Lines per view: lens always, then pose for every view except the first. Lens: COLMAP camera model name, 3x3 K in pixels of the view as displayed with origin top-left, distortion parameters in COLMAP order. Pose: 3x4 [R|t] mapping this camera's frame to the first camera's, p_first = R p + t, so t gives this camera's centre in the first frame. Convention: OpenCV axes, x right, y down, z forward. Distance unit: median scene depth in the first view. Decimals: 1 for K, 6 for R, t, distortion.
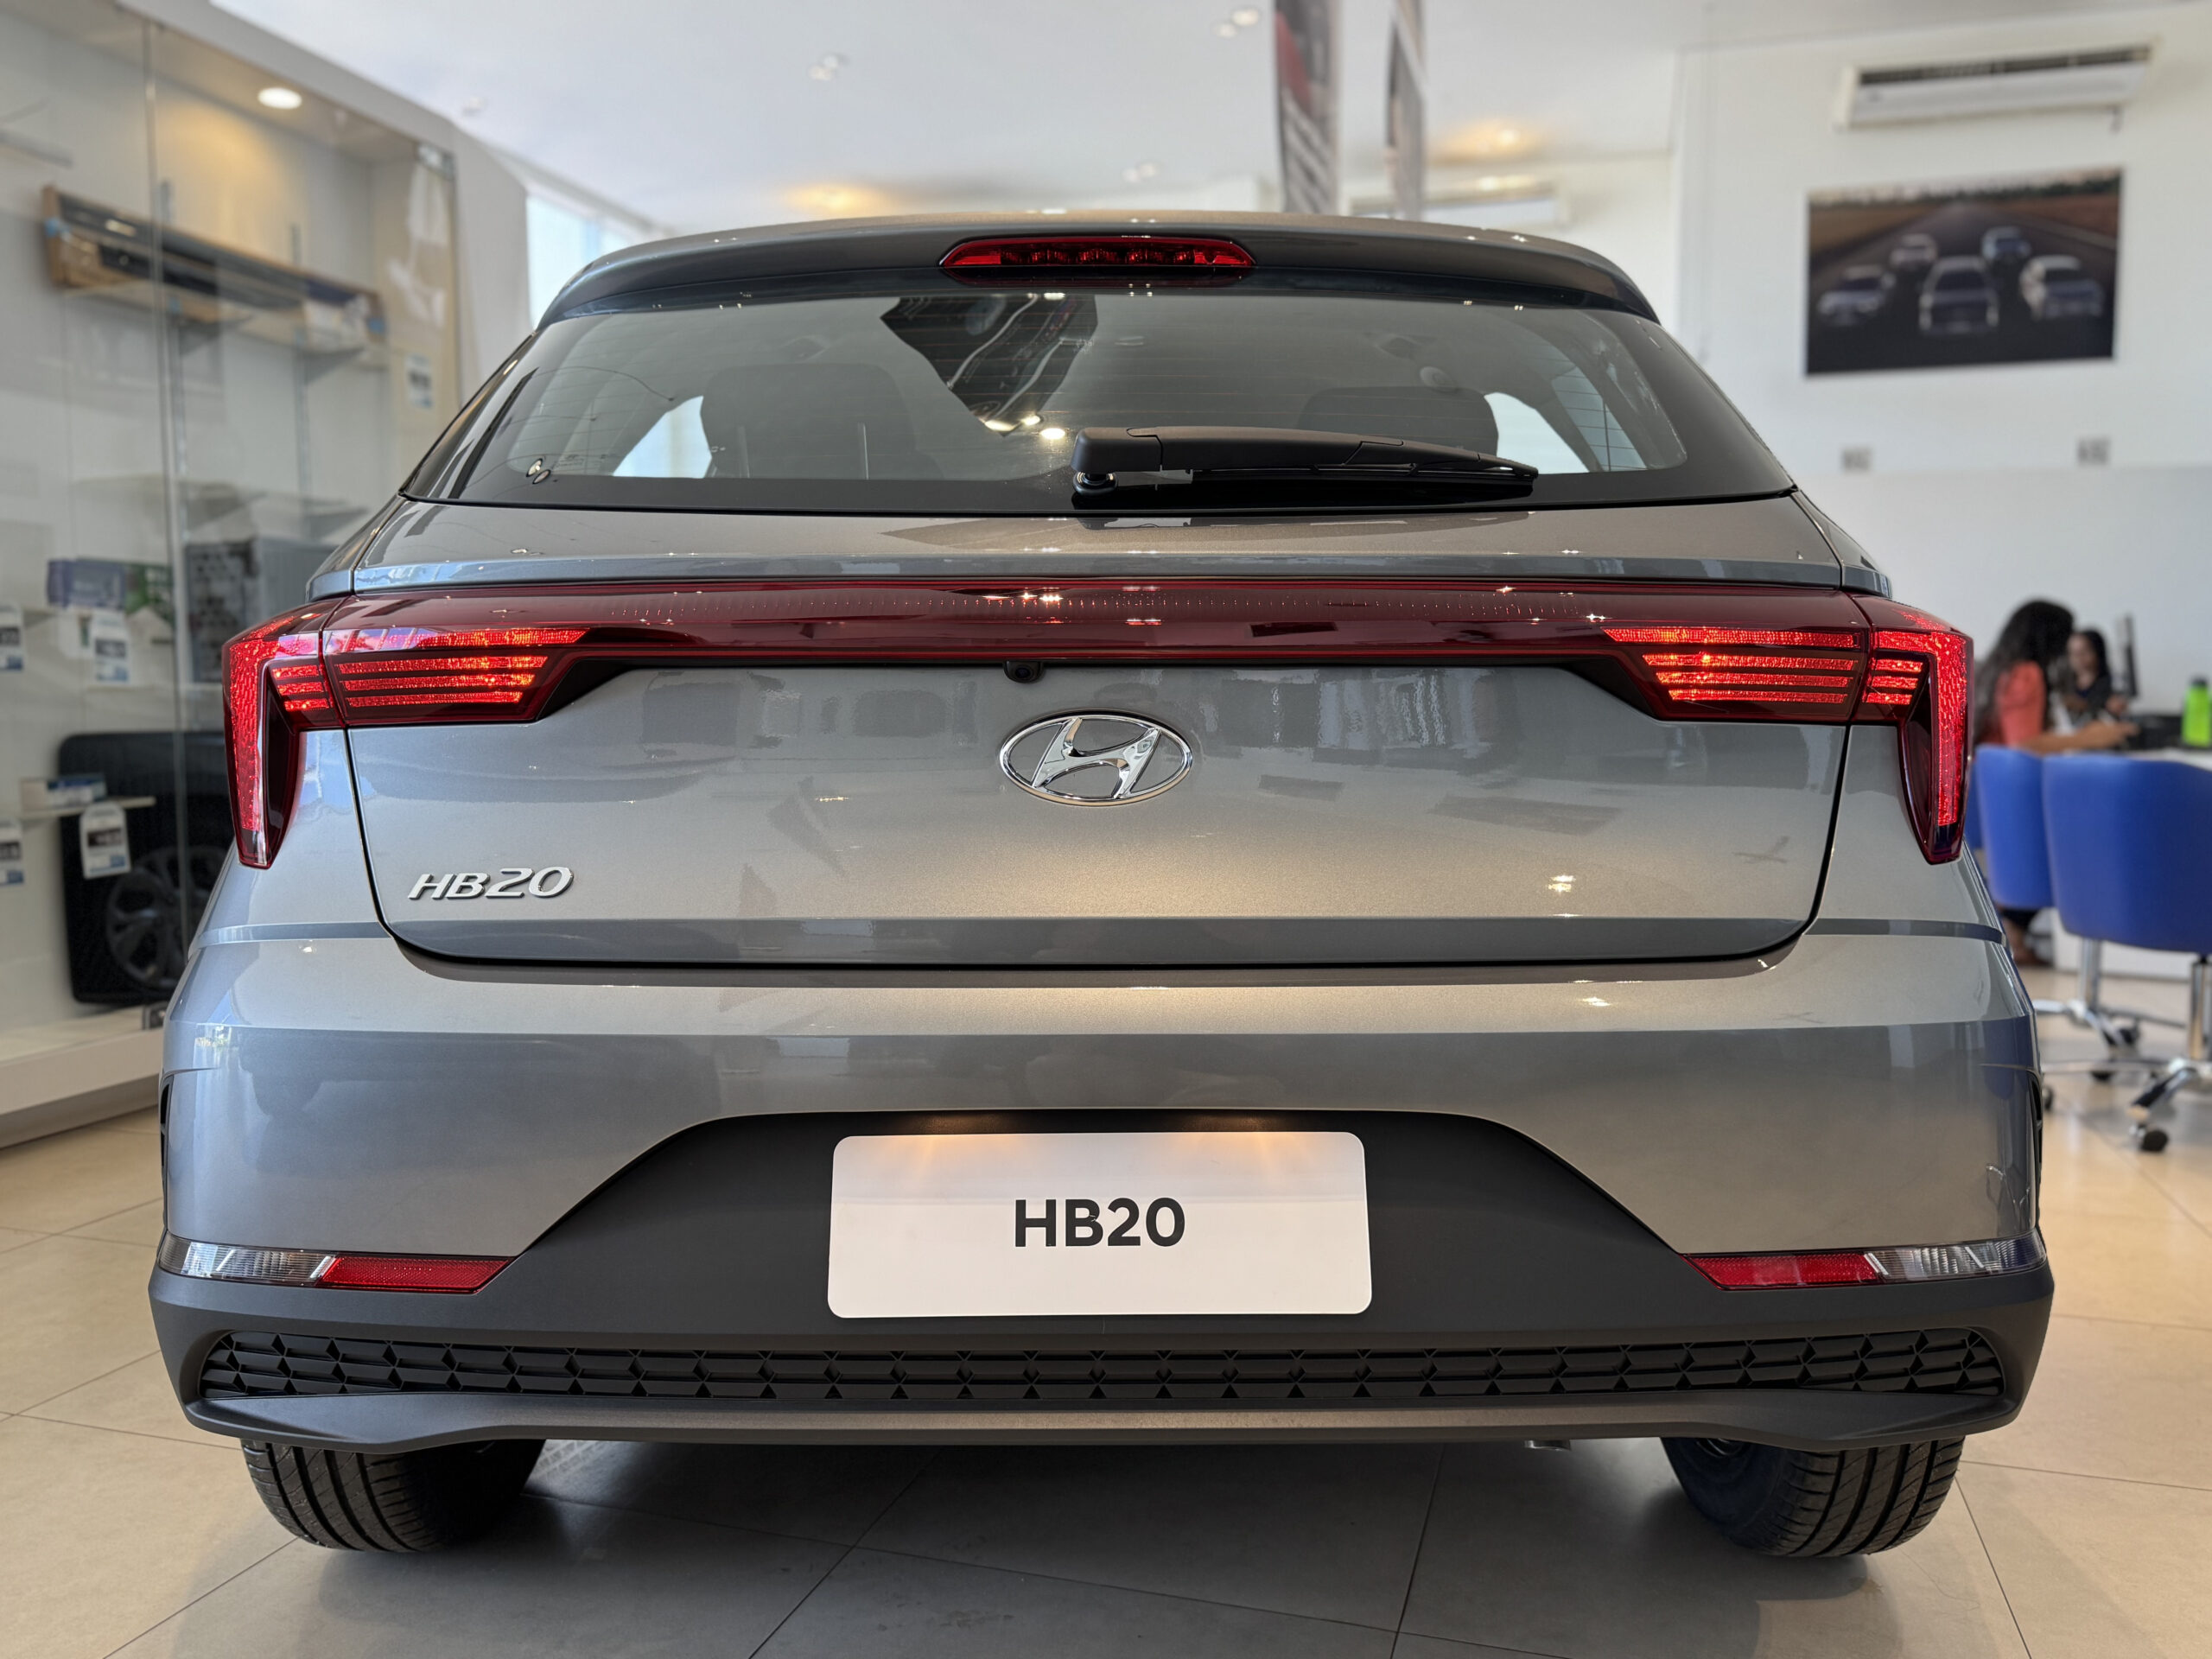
lens RADIAL K [[1688.0, 0, 1106.0], [0, 1688.0, 829.5], [0, 0, 1]] dist [0.079080, -0.099664]
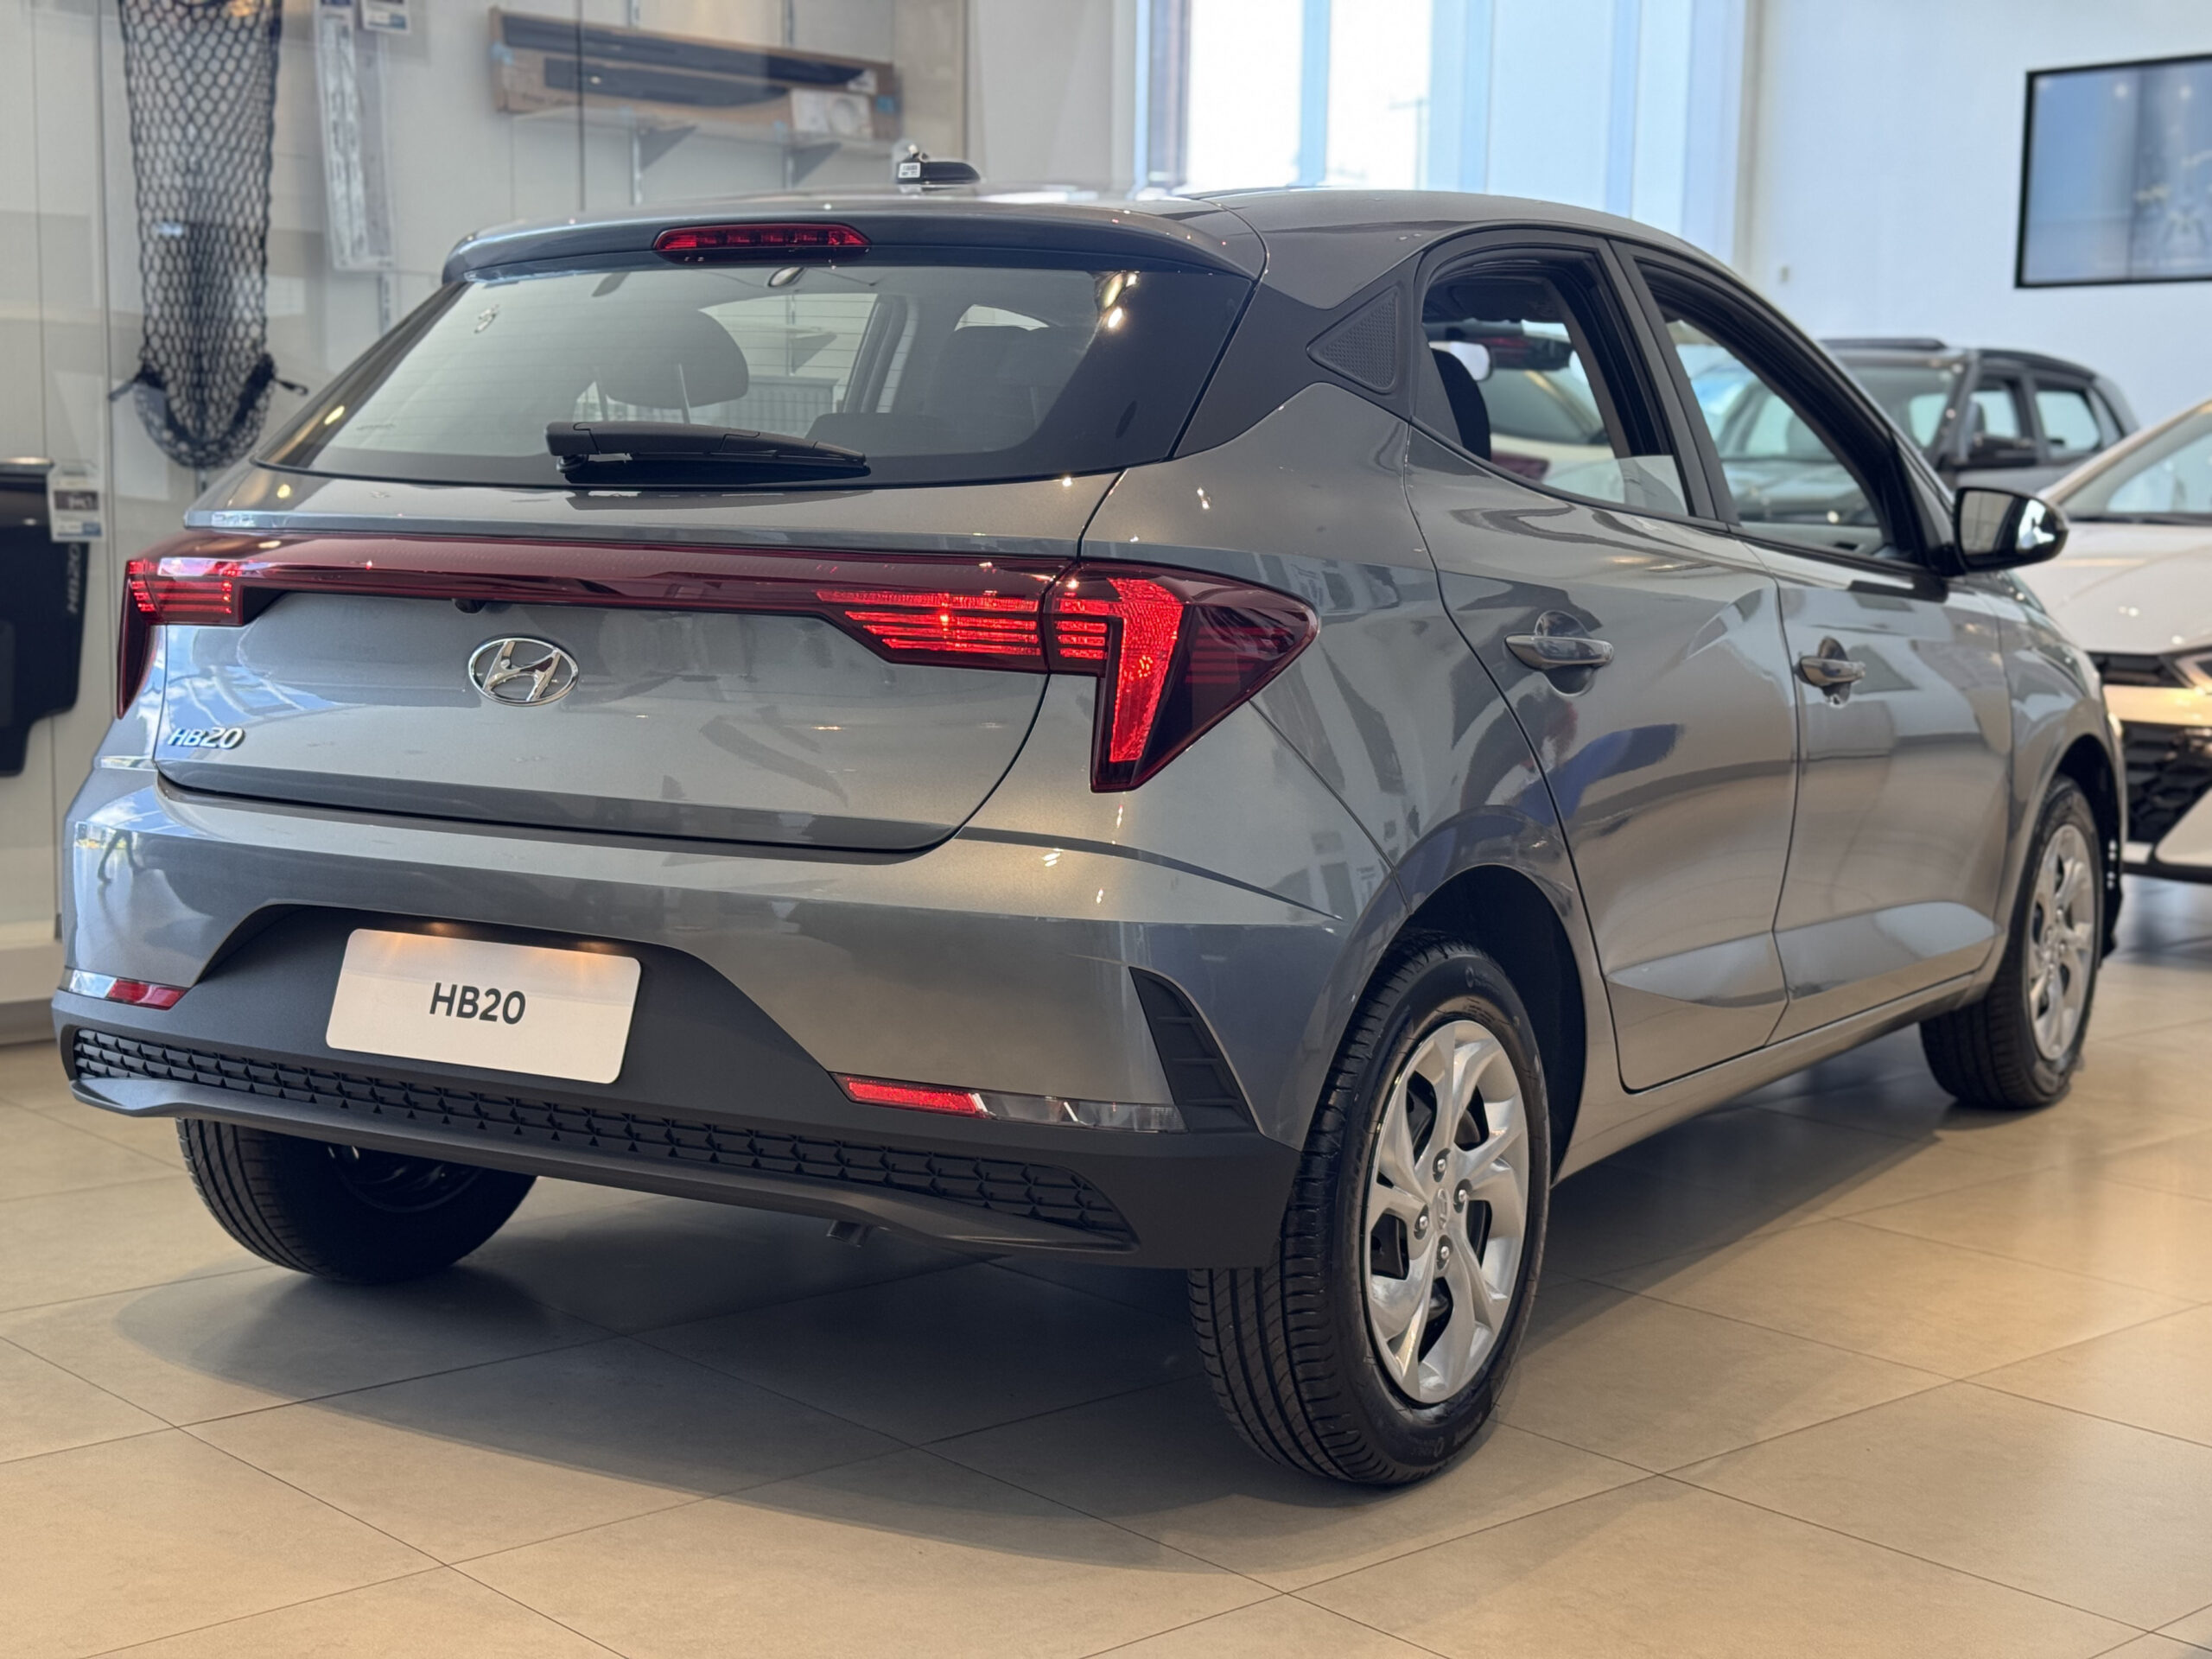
lens RADIAL K [[2918.6, 0, 1106.0], [0, 2918.6, 829.5], [0, 0, 1]] dist [-0.131020, 1.046741]
pose [[0.876275, 0.072985, -0.476252, 1.524703], [-0.057937, 0.997249, 0.046227, -0.051025], [0.478316, -0.012915, 0.878093, -0.828929]]
